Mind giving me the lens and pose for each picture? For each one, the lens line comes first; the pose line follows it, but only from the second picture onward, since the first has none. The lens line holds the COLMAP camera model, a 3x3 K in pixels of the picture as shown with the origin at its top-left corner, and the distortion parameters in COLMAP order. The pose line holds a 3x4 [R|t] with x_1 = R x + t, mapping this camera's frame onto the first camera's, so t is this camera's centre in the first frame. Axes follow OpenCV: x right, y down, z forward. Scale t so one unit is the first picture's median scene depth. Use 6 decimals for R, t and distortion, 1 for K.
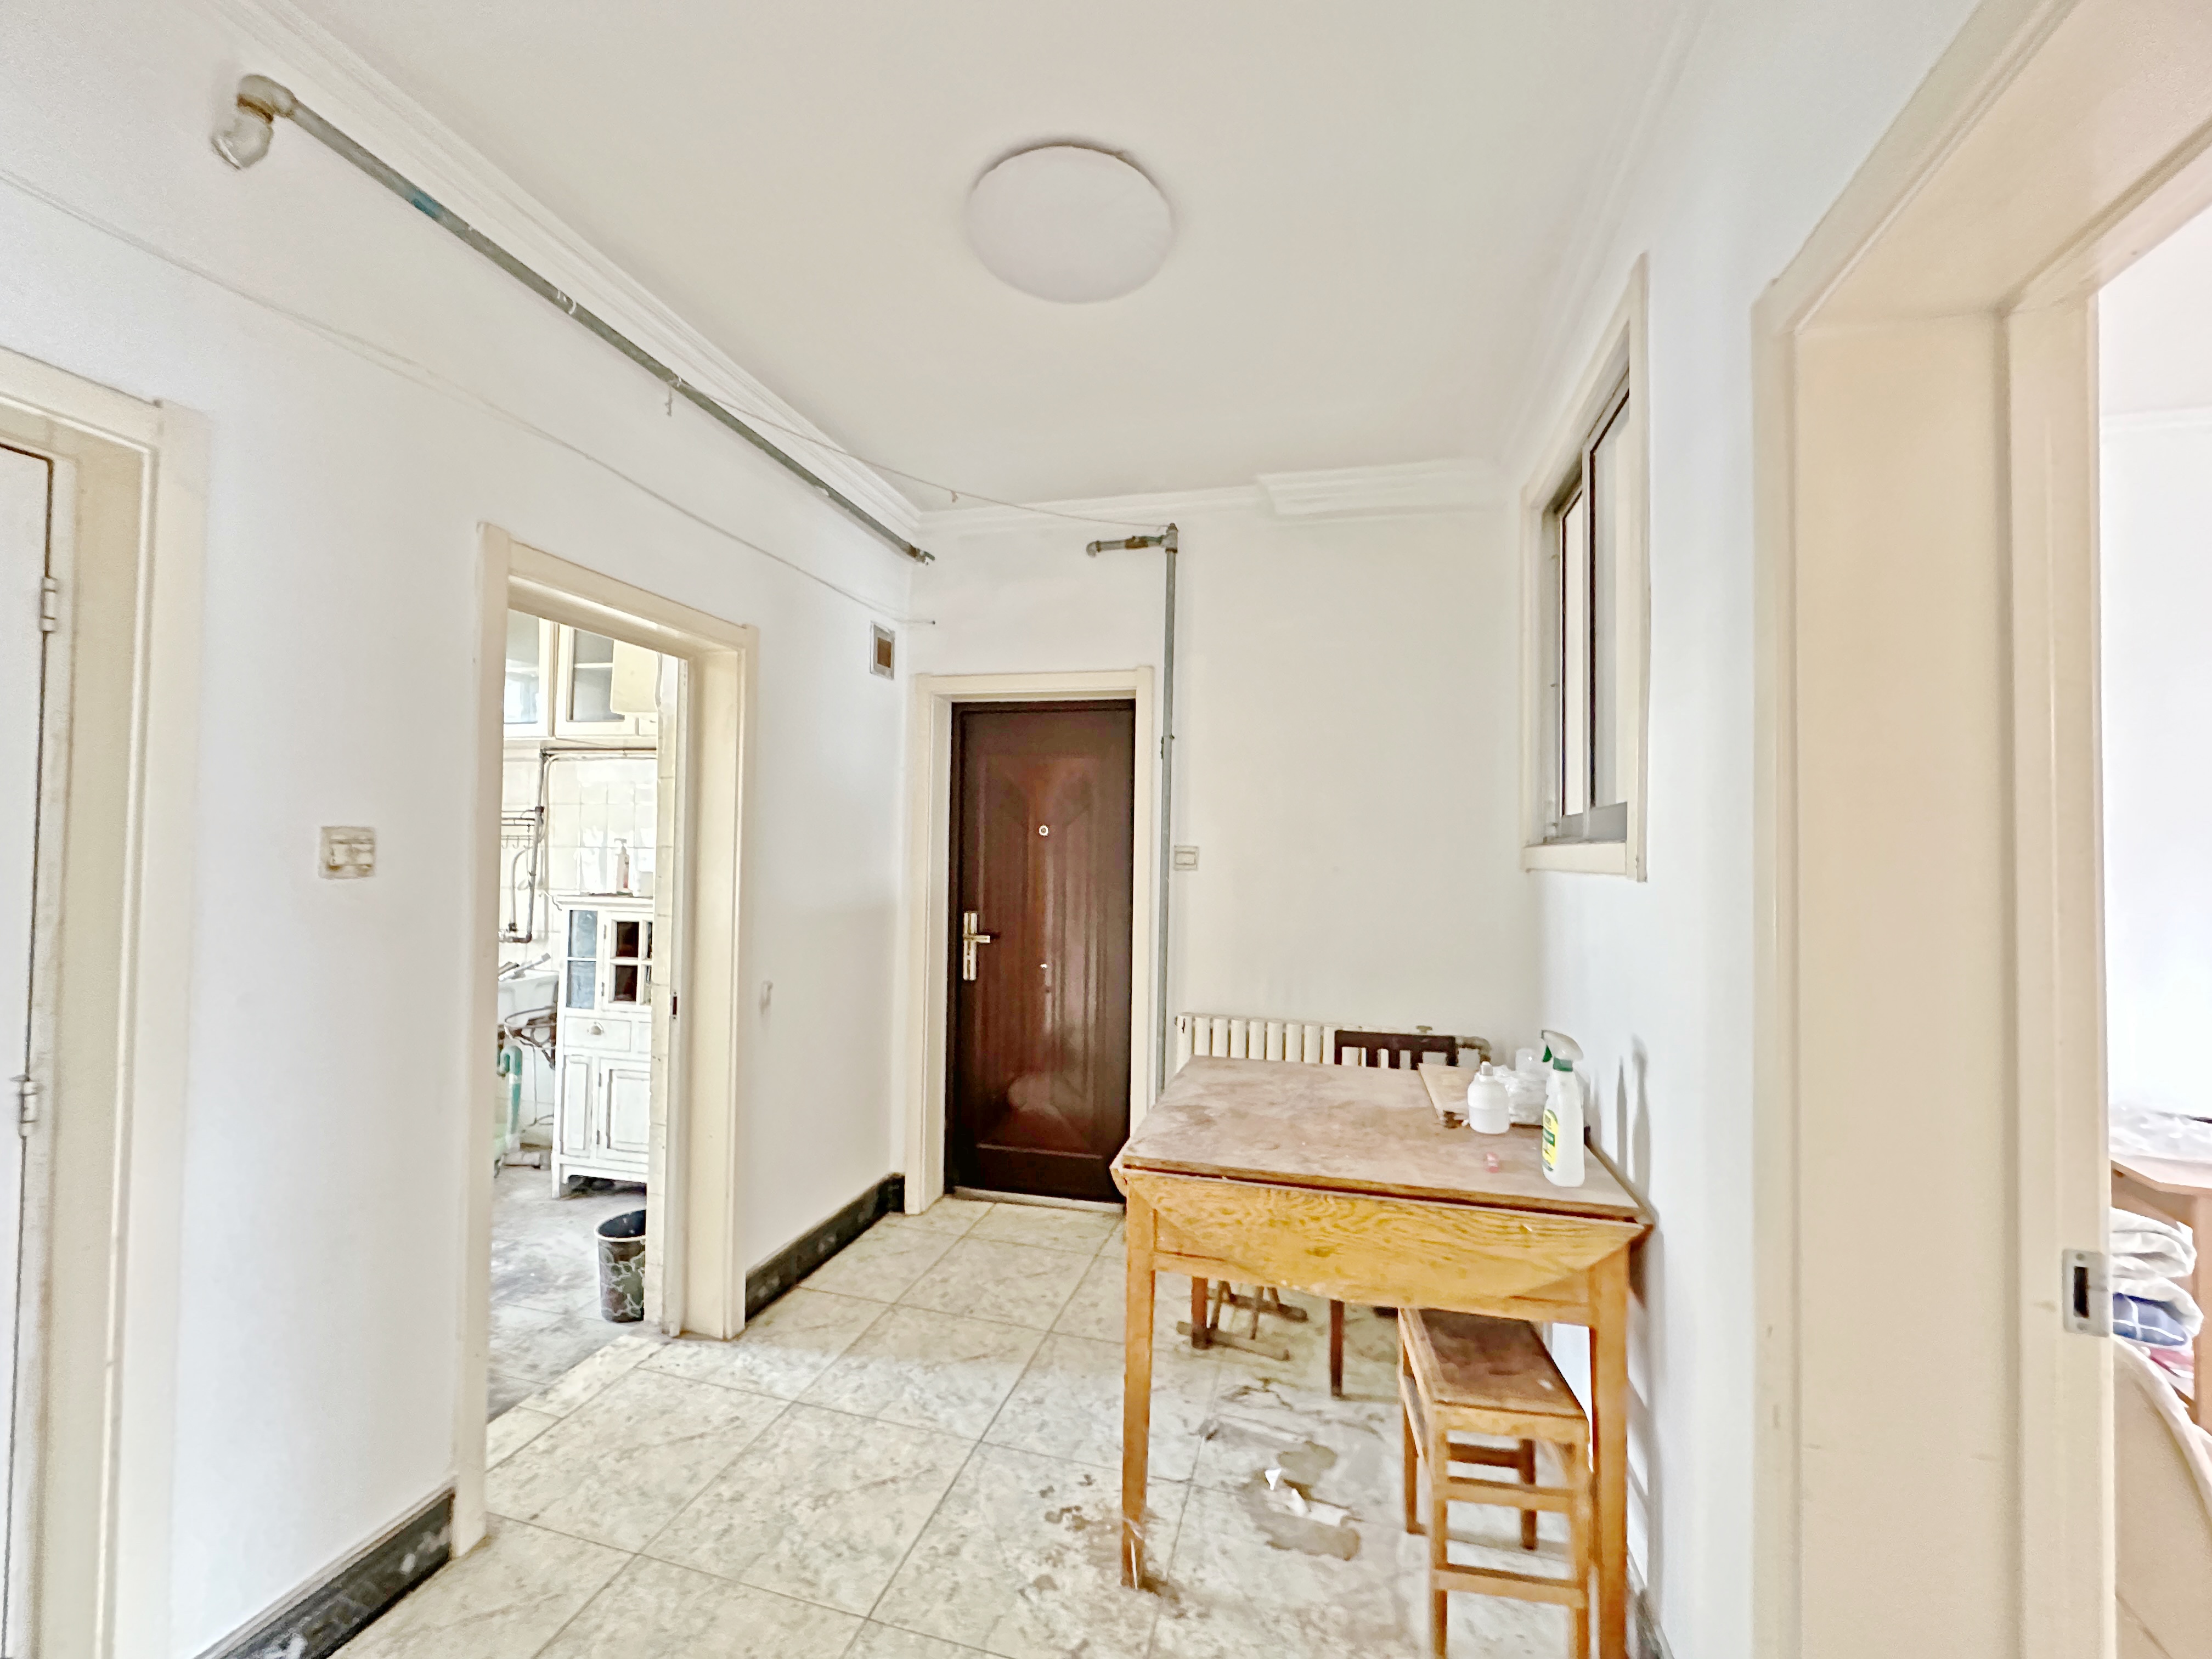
lens RADIAL K [[886.7, 0, 1118.3], [0, 886.7, 842.5], [0, 0, 1]] dist [0.002276, 0.000111]
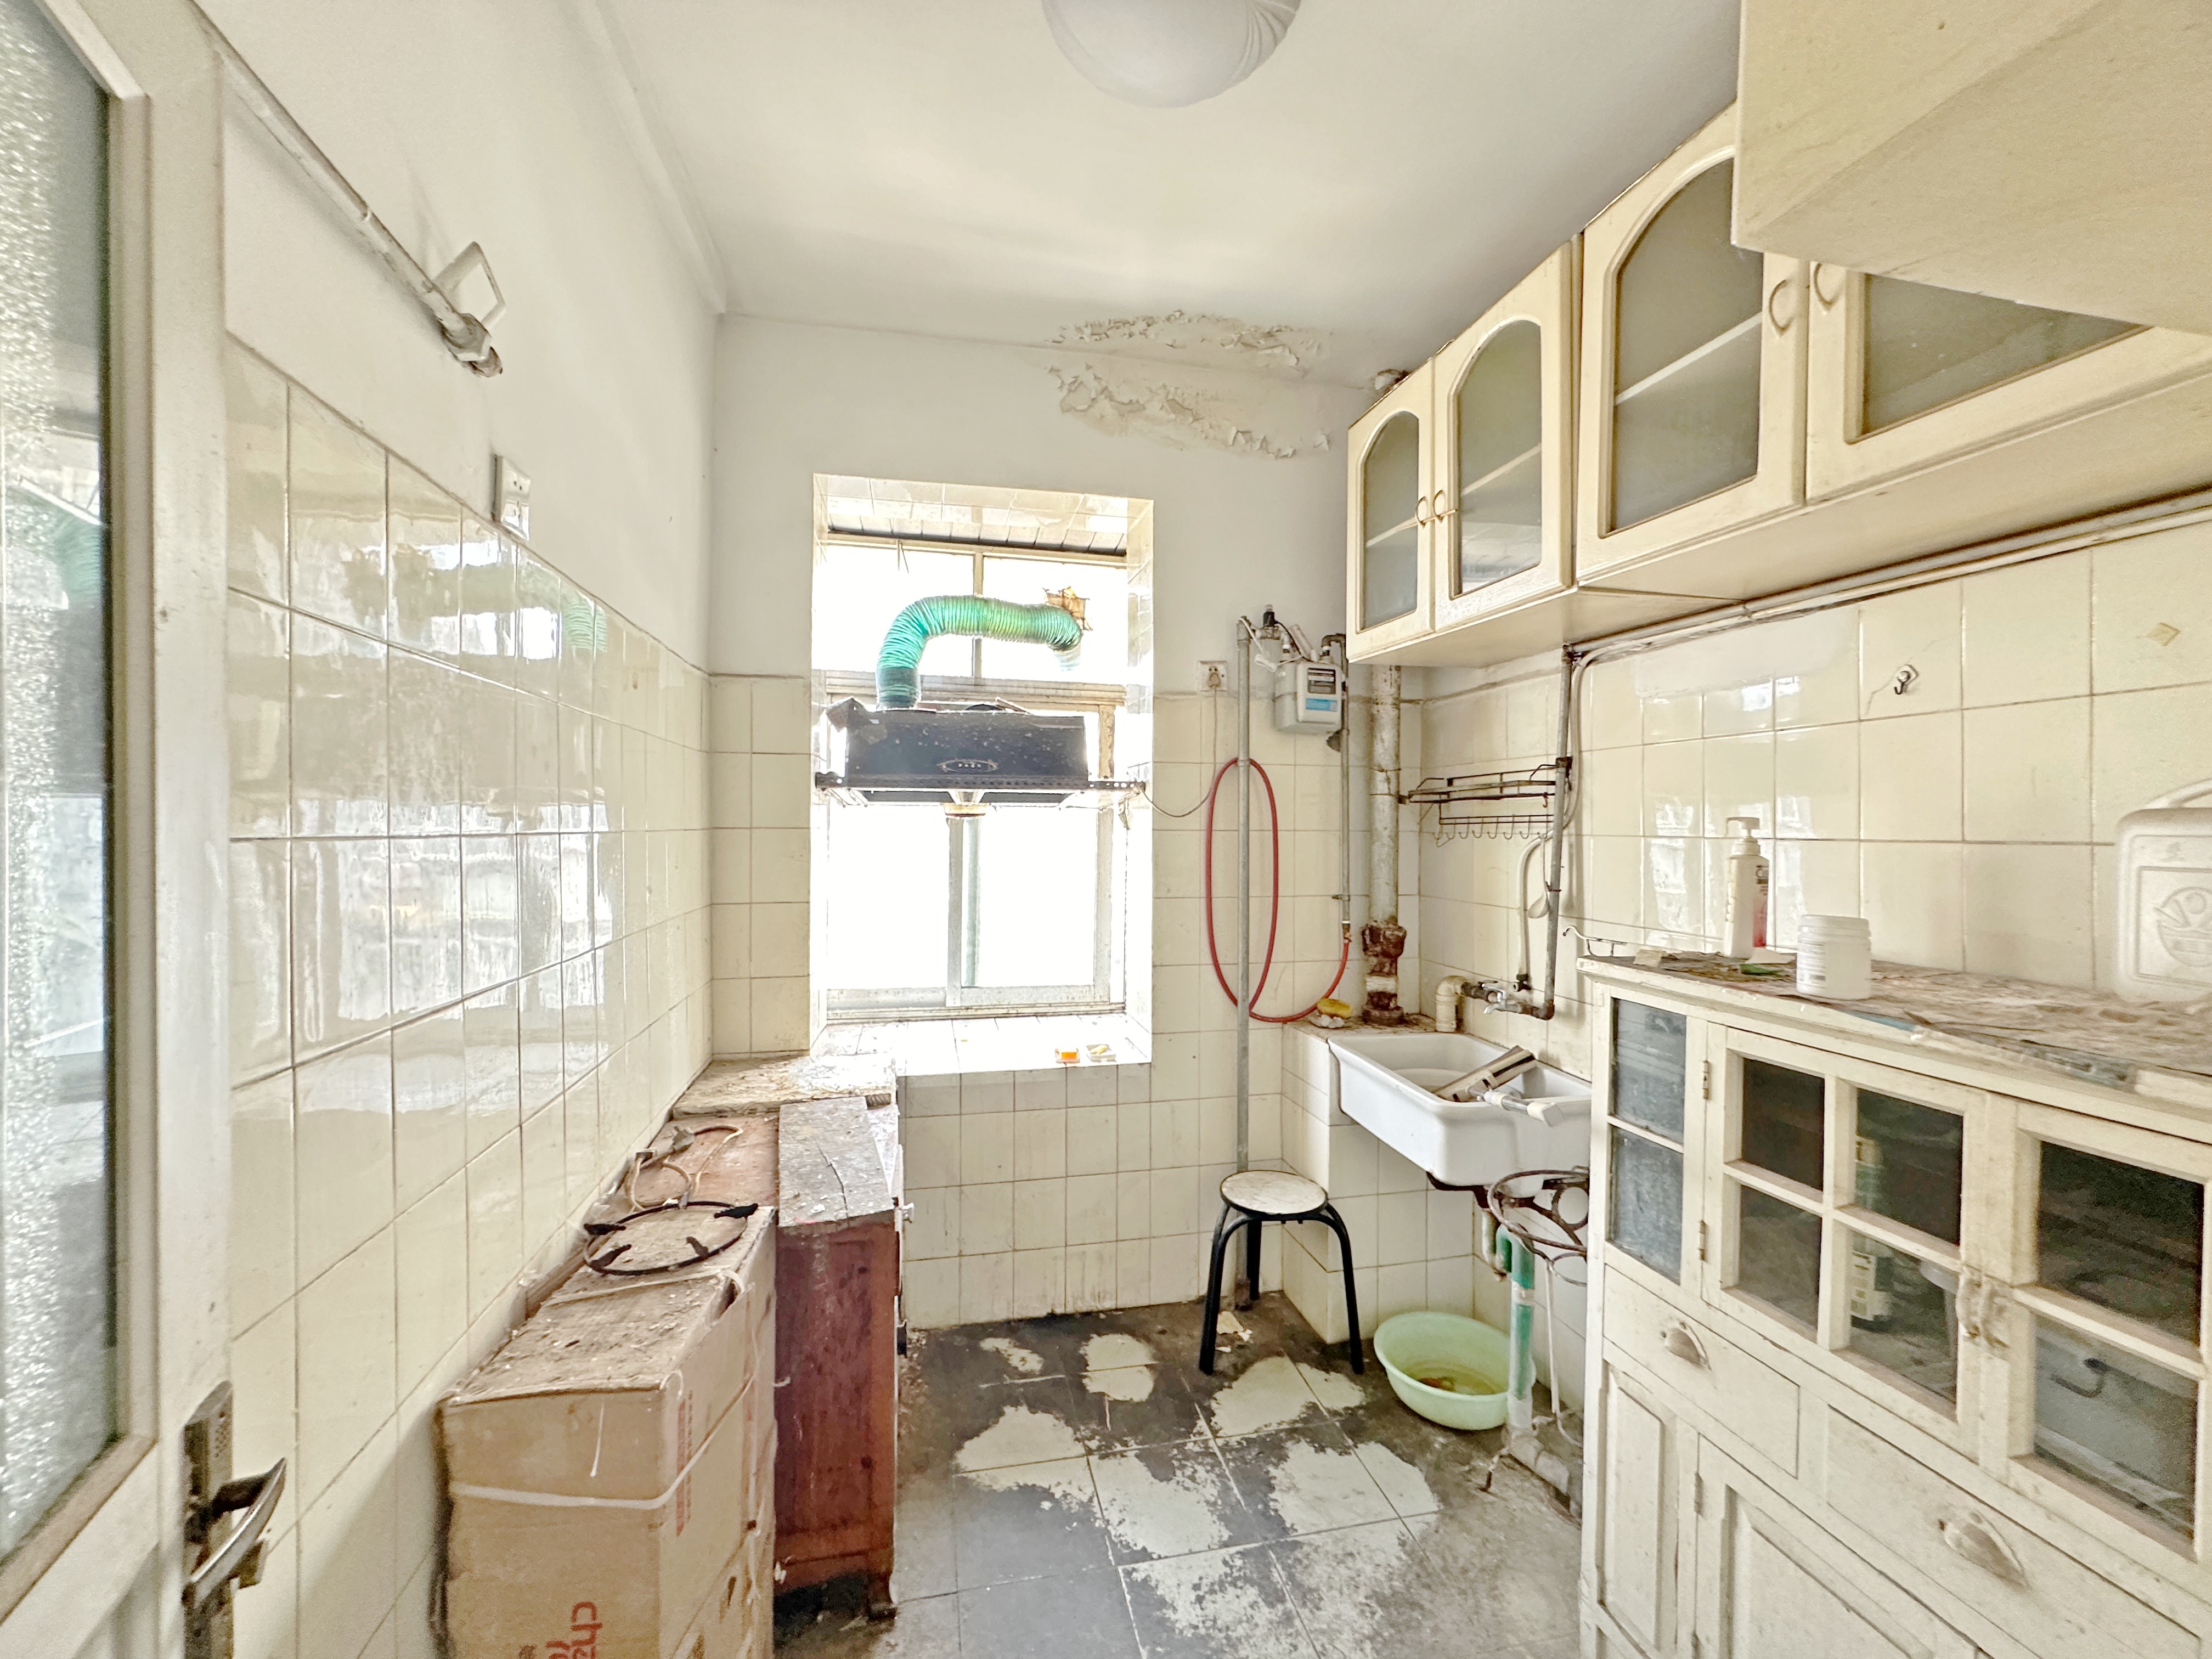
lens RADIAL K [[886.7, 0, 1107.6], [0, 886.7, 836.5], [0, 0, 1]] dist [0.002276, 0.000111]
pose [[0.451914, -0.000188, -0.892062, -0.332296], [0.017703, 0.999805, 0.008758, -0.004401], [0.891886, -0.019750, 0.451829, 0.563169]]
